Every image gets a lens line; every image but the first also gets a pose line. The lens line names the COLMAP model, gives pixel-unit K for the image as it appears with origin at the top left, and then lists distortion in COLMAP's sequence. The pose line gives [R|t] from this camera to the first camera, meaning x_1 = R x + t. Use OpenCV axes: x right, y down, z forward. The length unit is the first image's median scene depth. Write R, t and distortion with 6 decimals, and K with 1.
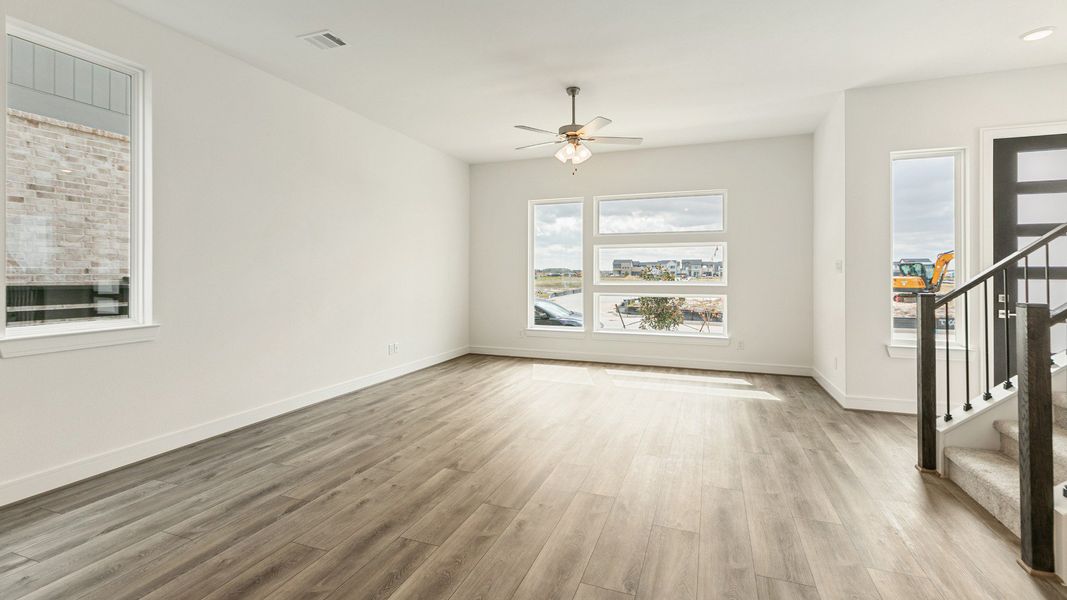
lens RADIAL K [[484.6, 0, 525.4], [0, 484.6, 272.7], [0, 0, 1]] dist [-0.000868, 0.000957]
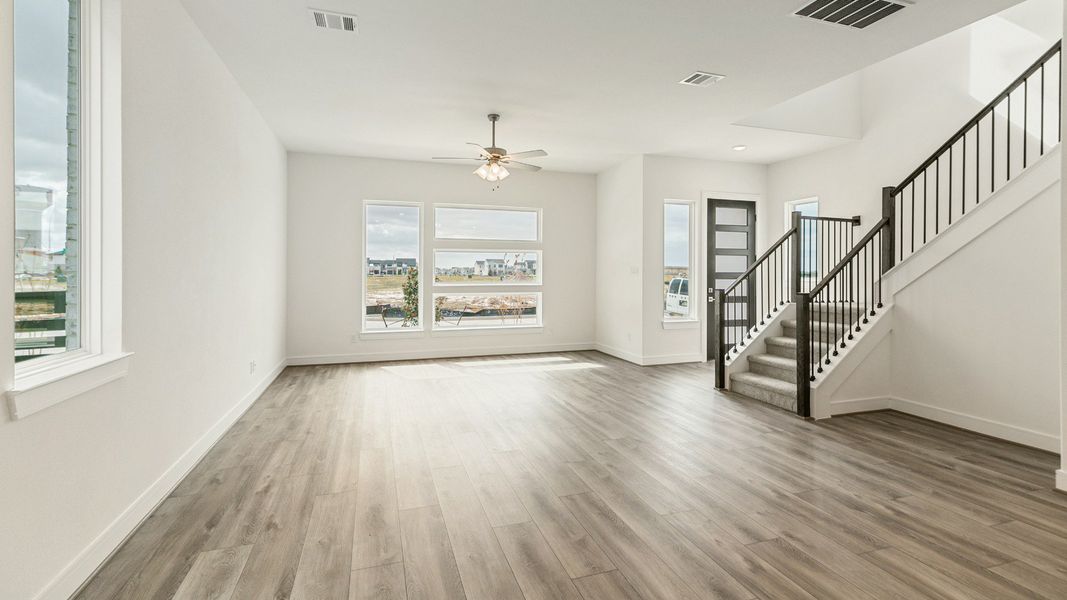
lens RADIAL K [[484.6, 0, 539.4], [0, 484.6, 274.3], [0, 0, 1]] dist [-0.000868, 0.000957]
pose [[0.769852, -0.001015, 0.638222, -0.600819], [-0.003883, 0.999973, 0.006273, -0.013596], [-0.638211, -0.007307, 0.769827, 0.051272]]
